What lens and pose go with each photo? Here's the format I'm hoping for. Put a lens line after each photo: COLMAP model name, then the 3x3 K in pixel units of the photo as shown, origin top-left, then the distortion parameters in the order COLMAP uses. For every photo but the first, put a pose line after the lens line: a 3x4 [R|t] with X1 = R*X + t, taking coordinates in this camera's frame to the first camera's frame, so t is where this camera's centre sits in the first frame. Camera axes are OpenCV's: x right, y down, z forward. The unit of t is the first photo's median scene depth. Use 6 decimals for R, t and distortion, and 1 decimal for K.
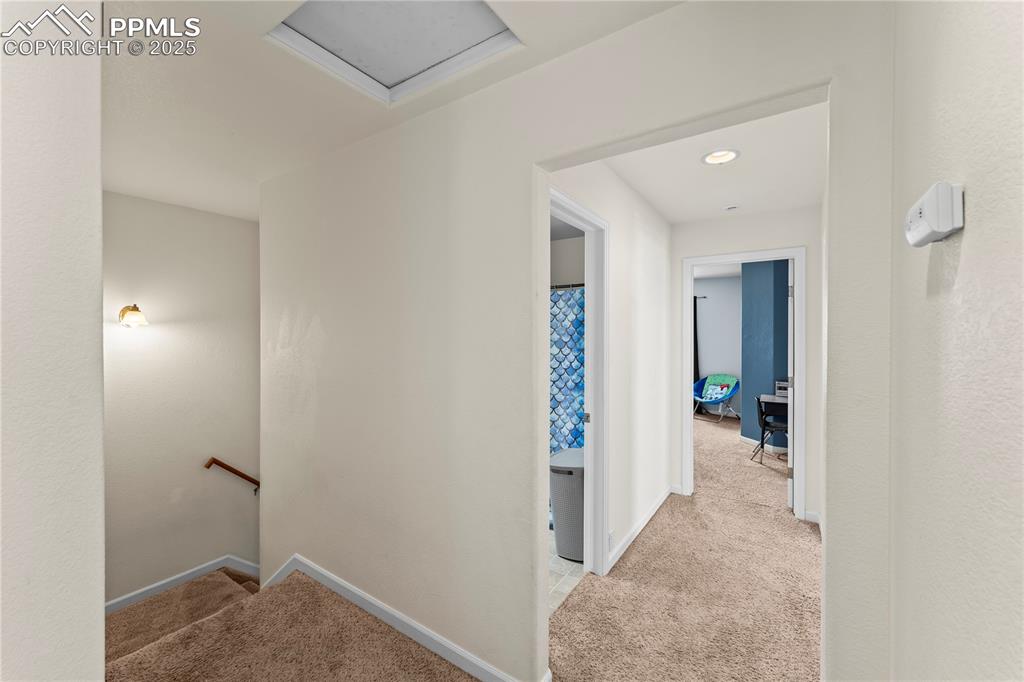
lens RADIAL K [[403.2, 0, 514.6], [0, 403.2, 338.8], [0, 0, 1]] dist [-0.006379, 0.000611]
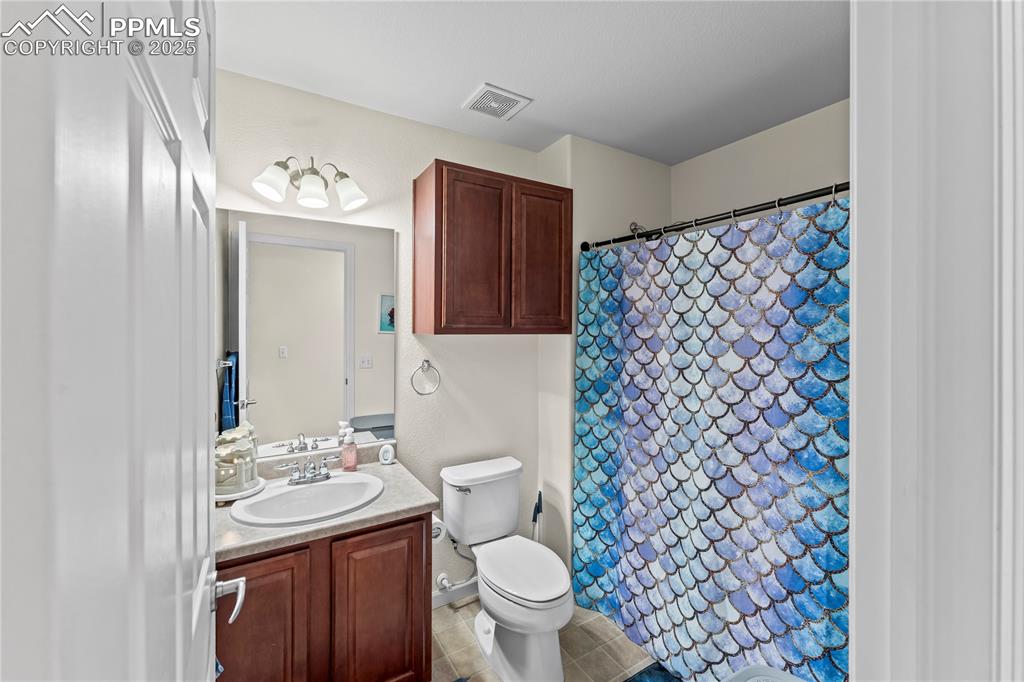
lens RADIAL K [[403.2, 0, 508.6], [0, 403.2, 332.1], [0, 0, 1]] dist [-0.006379, 0.000611]
pose [[0.898655, -0.001518, -0.438654, 0.075144], [0.001871, 0.999998, 0.000373, -0.003671], [0.438653, -0.001156, 0.898656, 0.519978]]
